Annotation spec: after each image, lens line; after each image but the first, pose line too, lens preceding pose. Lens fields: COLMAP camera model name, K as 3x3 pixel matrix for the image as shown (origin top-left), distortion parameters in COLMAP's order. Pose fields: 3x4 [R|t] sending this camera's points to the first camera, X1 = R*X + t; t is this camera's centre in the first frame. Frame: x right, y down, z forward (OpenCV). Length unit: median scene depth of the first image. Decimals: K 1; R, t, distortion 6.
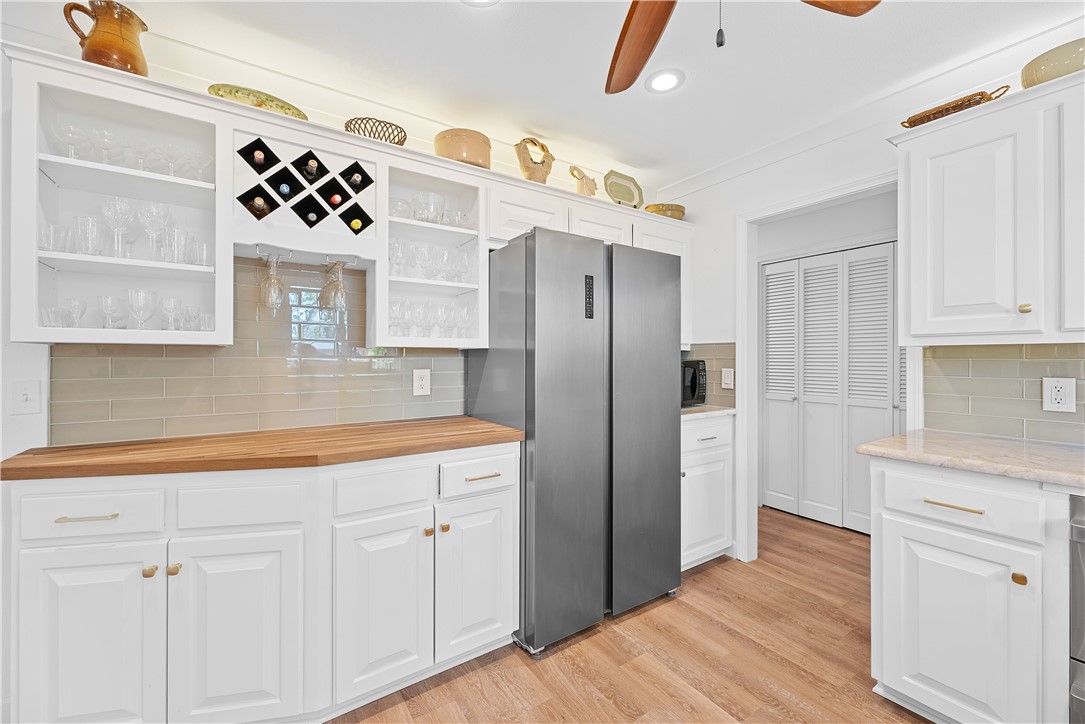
lens RADIAL K [[443.3, 0, 543.9], [0, 443.3, 360.6], [0, 0, 1]] dist [0.000772, 0.000167]
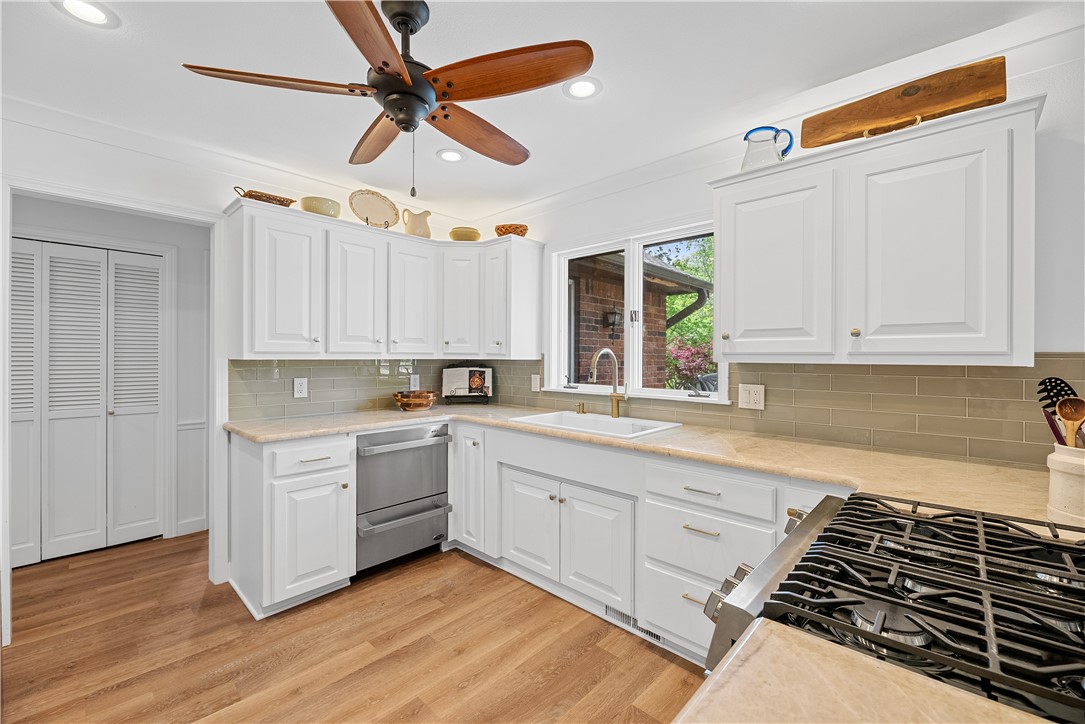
lens RADIAL K [[443.3, 0, 542.7], [0, 443.3, 358.3], [0, 0, 1]] dist [0.000772, 0.000167]
pose [[-0.226725, -0.004233, 0.973950, -0.705569], [-0.002365, 0.999990, 0.003795, -0.045671], [-0.973956, -0.001443, -0.226732, 0.444938]]
